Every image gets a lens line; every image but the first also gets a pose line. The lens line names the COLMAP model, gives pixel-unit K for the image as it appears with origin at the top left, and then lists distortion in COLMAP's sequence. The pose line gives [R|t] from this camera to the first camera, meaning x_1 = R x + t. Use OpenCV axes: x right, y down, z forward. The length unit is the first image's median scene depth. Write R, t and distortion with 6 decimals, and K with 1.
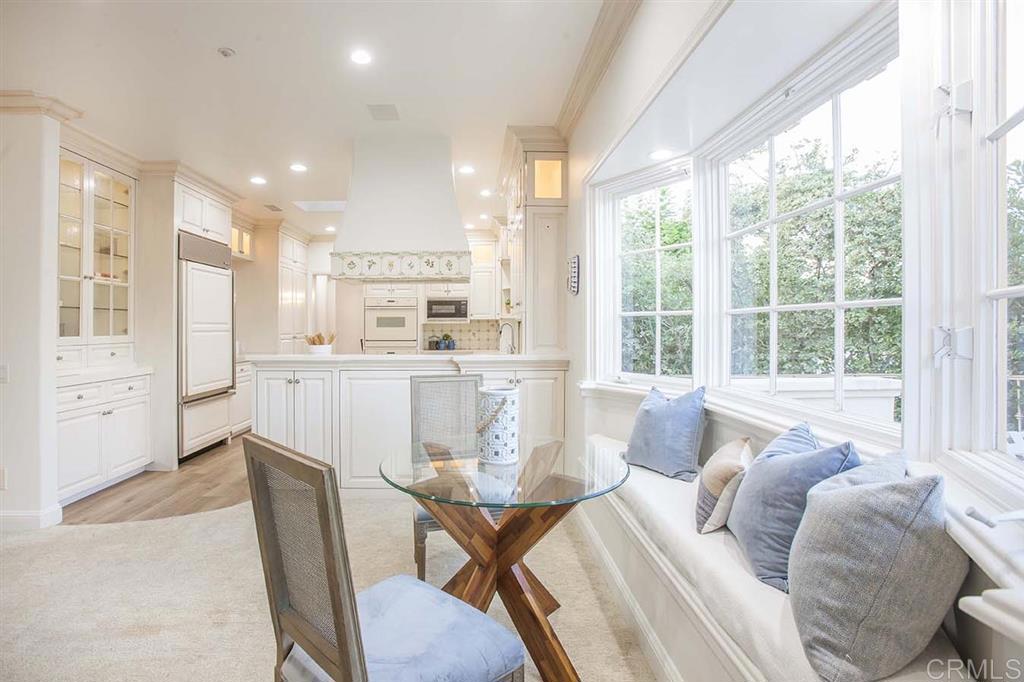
lens RADIAL K [[458.3, 0, 509.7], [0, 458.3, 326.3], [0, 0, 1]] dist [-0.040977, 0.000283]
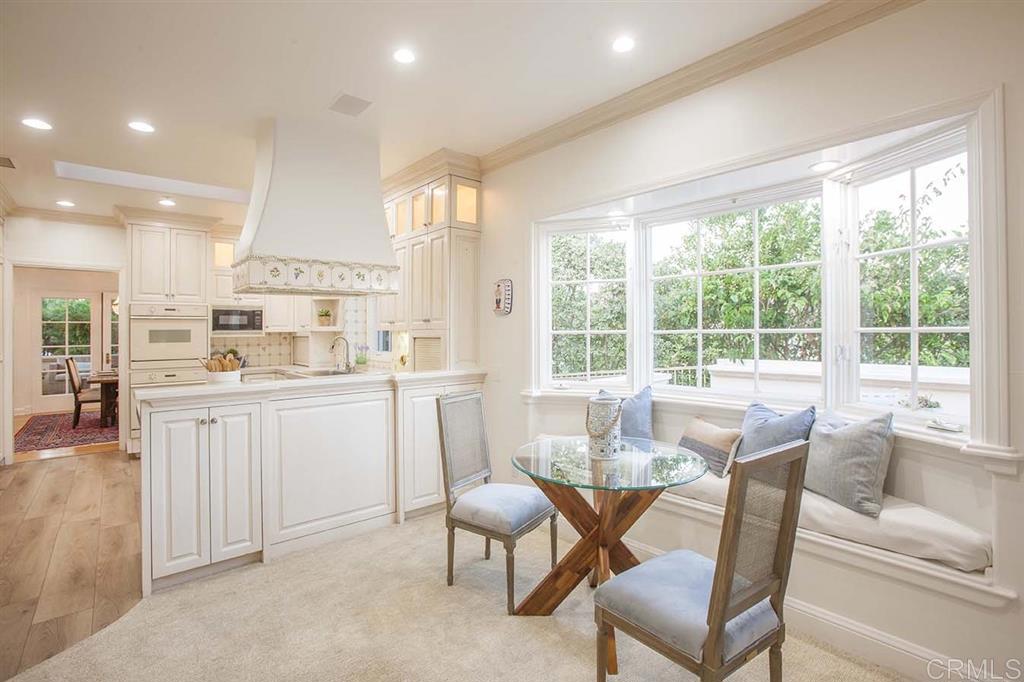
lens RADIAL K [[456.2, 0, 514.8], [0, 456.2, 333.7], [0, 0, 1]] dist [-0.075077, 0.028574]
pose [[0.789656, -0.005716, 0.613524, -0.484971], [0.006079, 0.999980, 0.001492, -0.021246], [-0.613520, 0.002551, 0.789675, 0.095628]]
